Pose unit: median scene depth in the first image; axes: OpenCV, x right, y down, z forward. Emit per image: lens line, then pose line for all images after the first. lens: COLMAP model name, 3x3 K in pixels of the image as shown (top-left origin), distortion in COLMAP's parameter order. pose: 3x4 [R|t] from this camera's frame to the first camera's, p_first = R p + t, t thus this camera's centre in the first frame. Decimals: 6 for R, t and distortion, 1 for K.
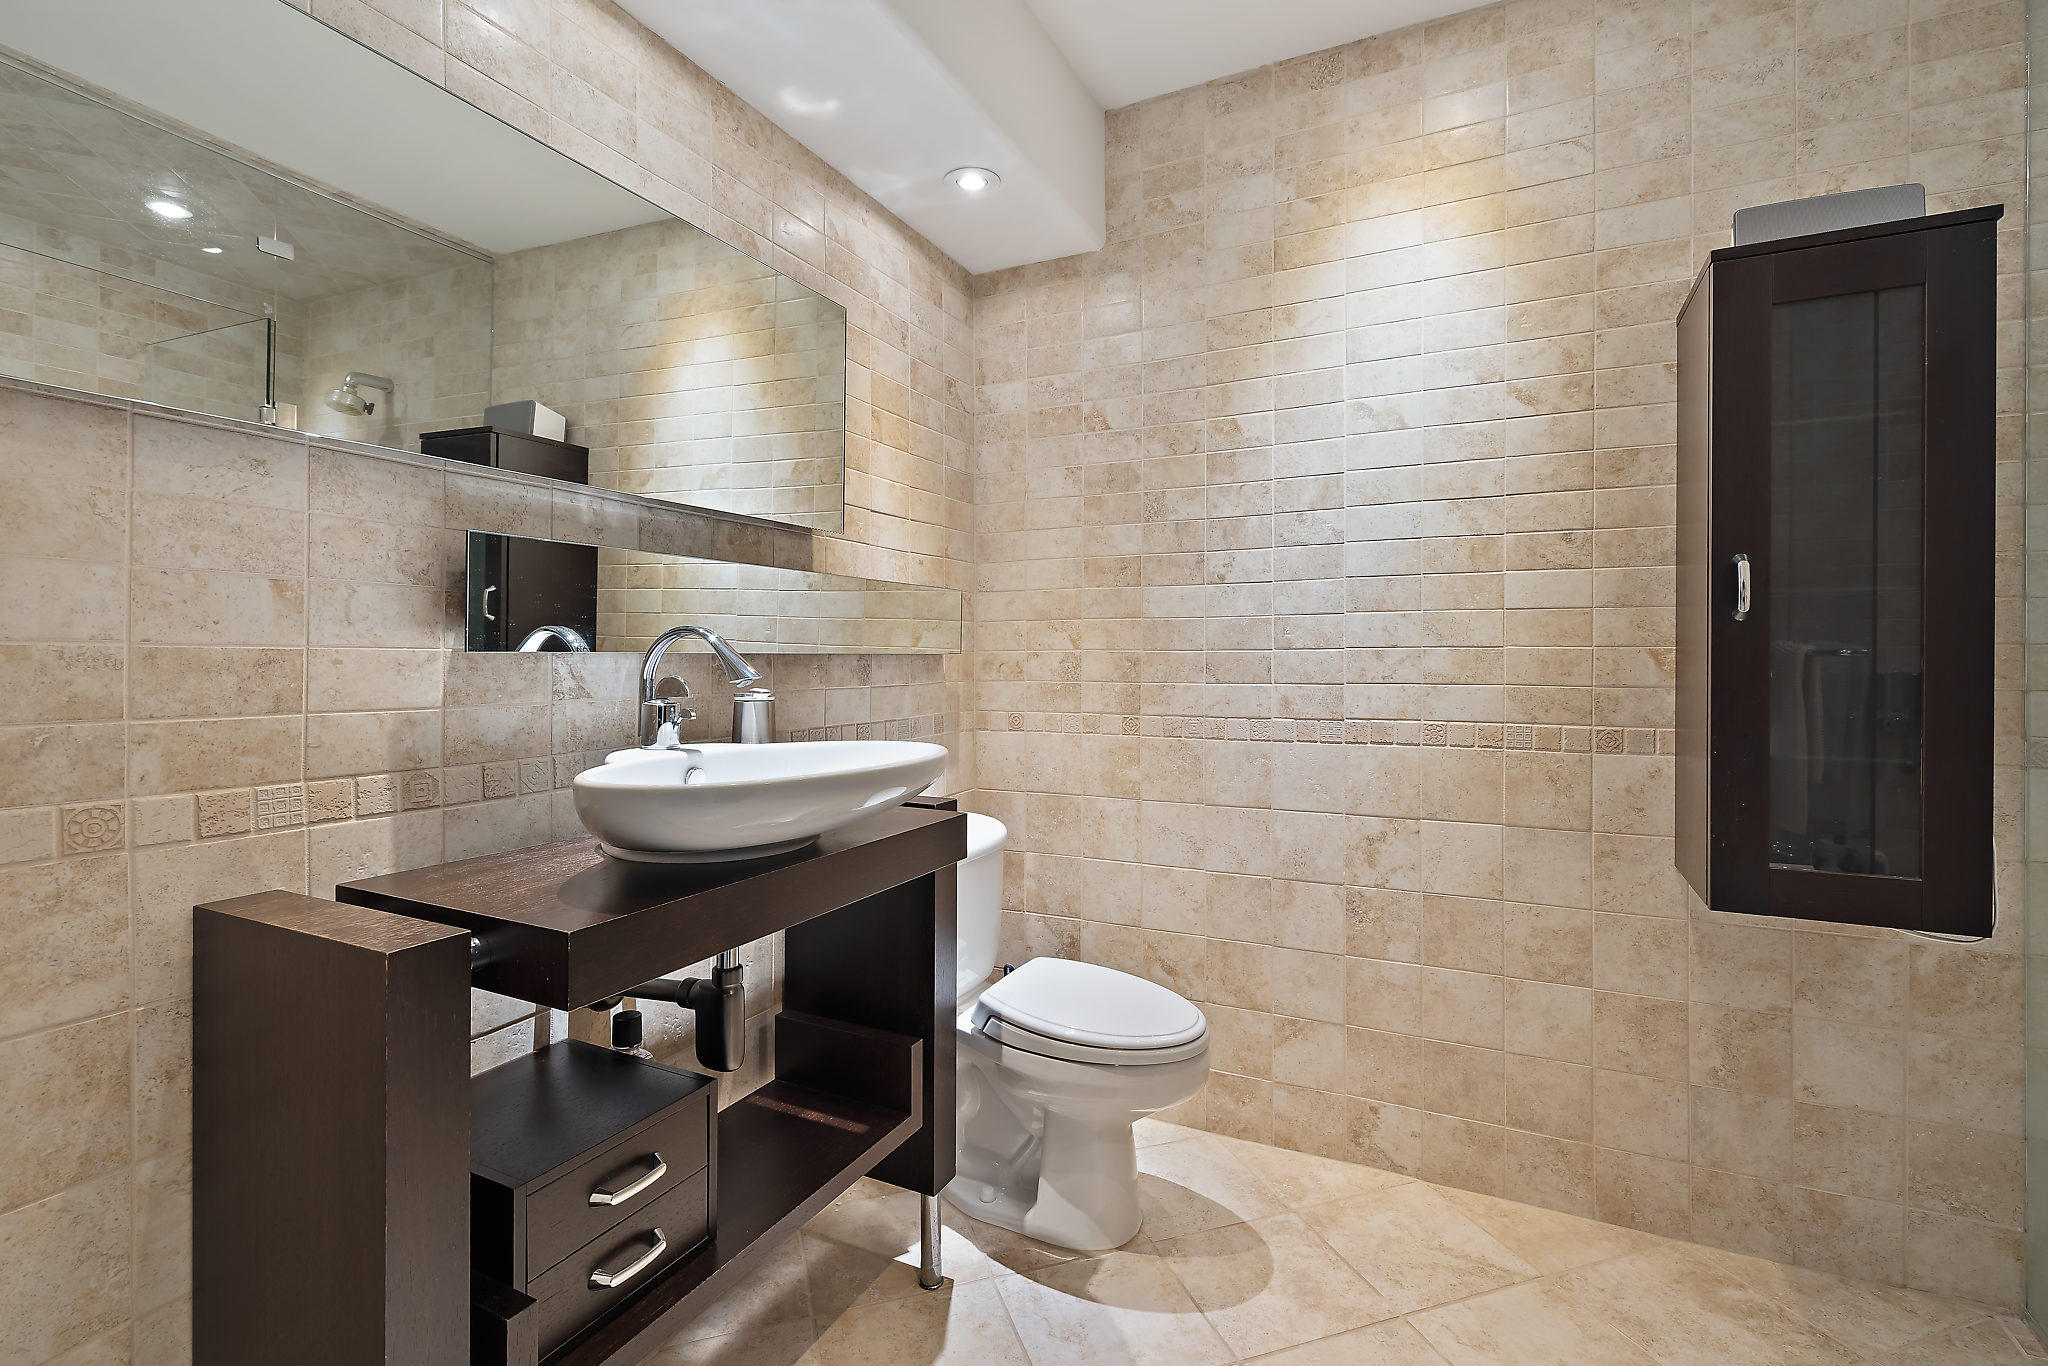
lens RADIAL K [[946.3, 0, 1023.7], [0, 946.3, 668.2], [0, 0, 1]] dist [-0.001757, -0.000013]
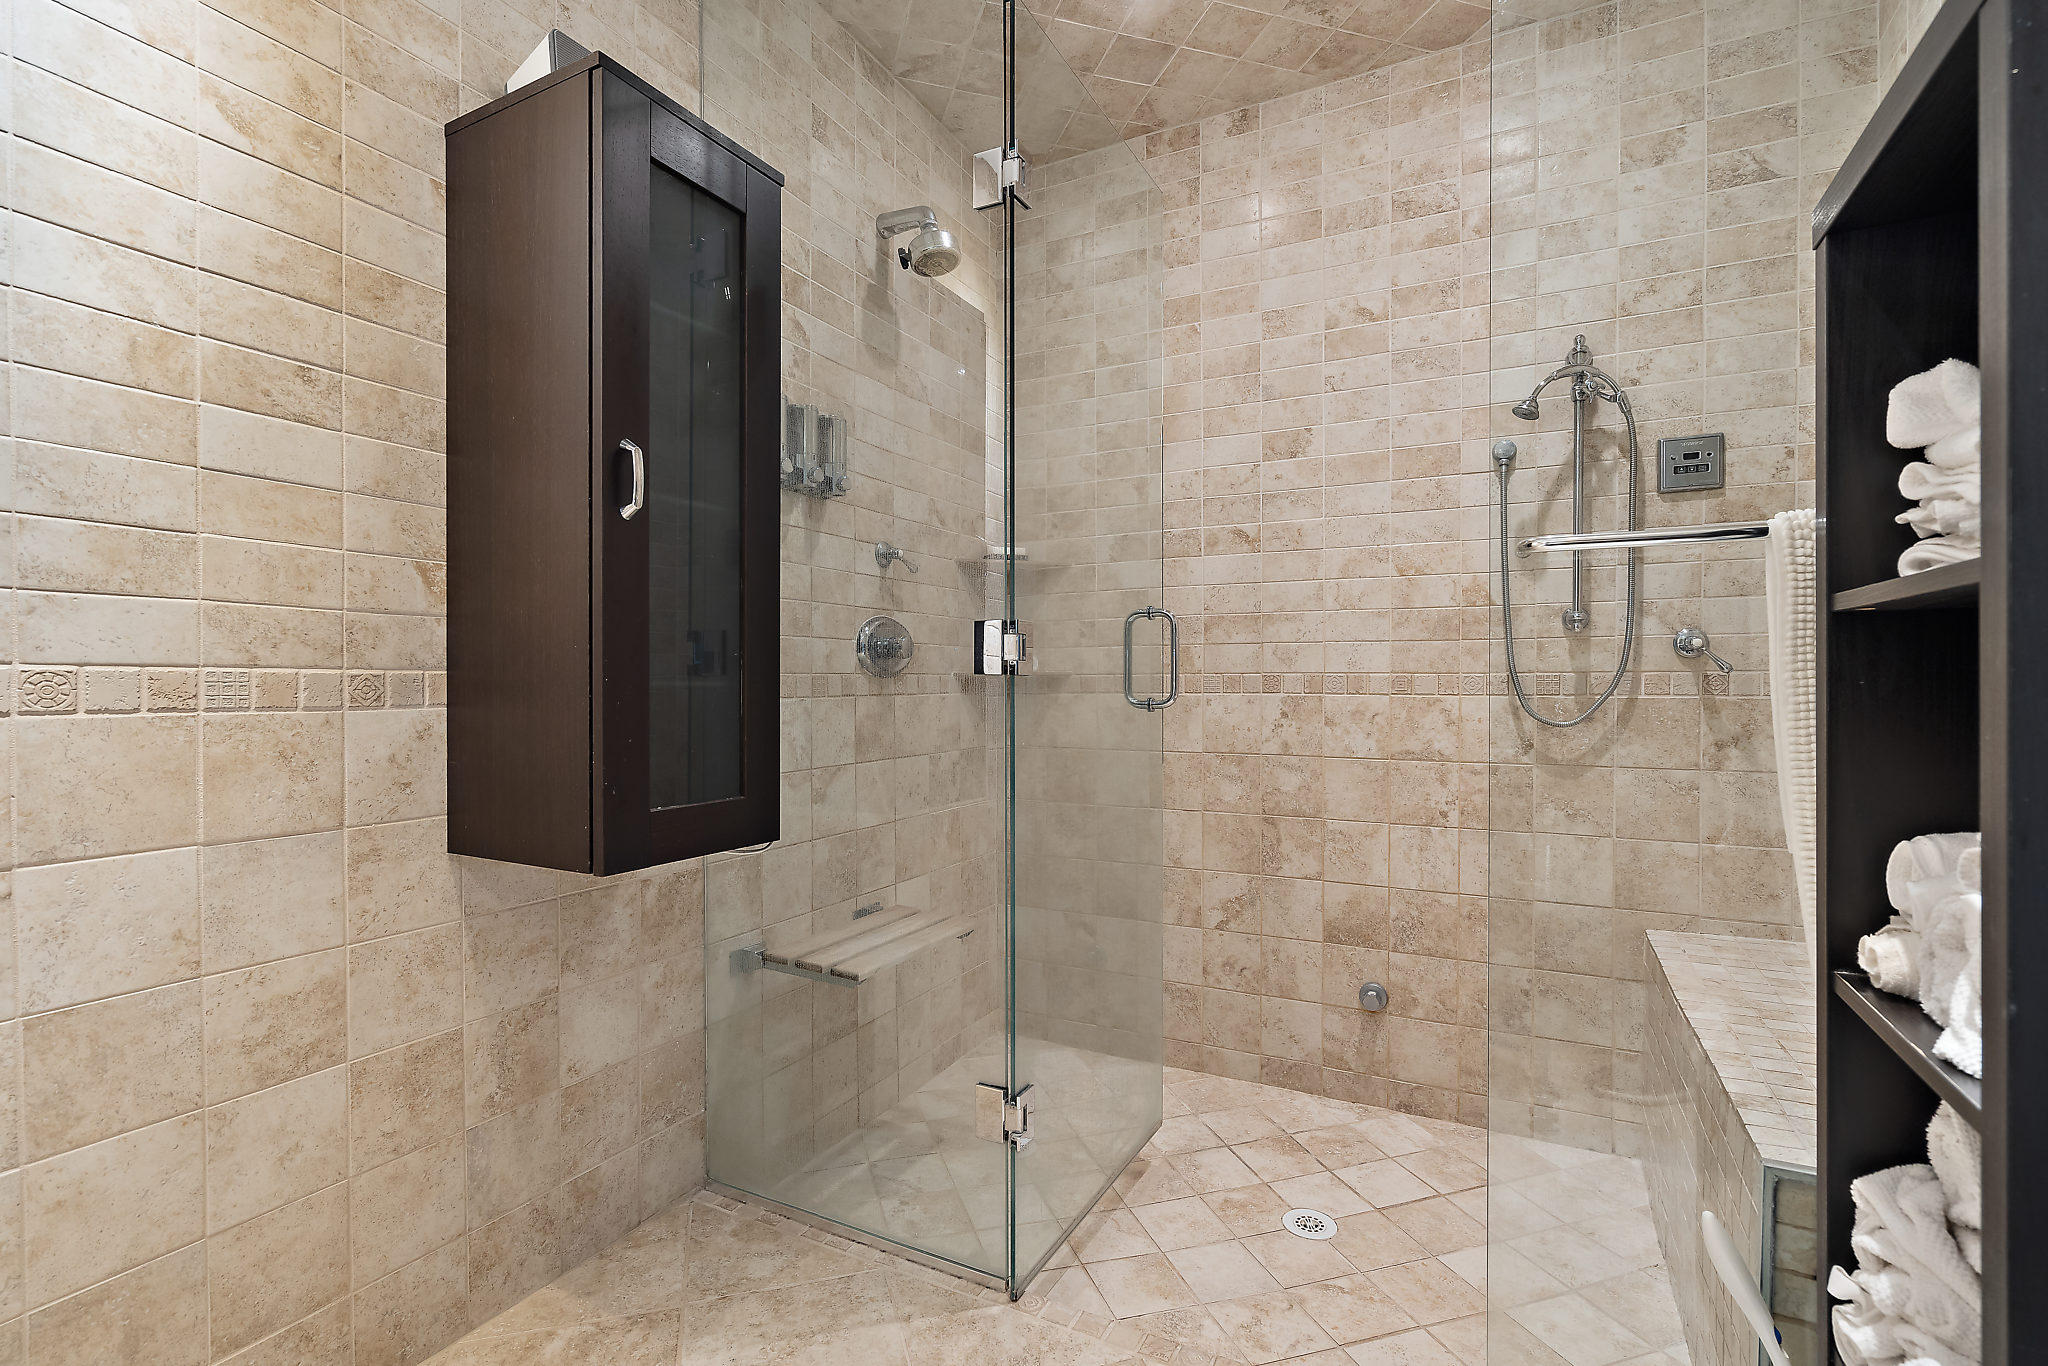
lens RADIAL K [[946.3, 0, 1024.5], [0, 946.3, 692.9], [0, 0, 1]] dist [-0.001757, -0.000013]
pose [[0.031030, -0.010532, 0.999463, -0.051126], [0.017316, 0.999800, 0.009998, 0.079956], [-0.999368, 0.016997, 0.031206, 0.502555]]
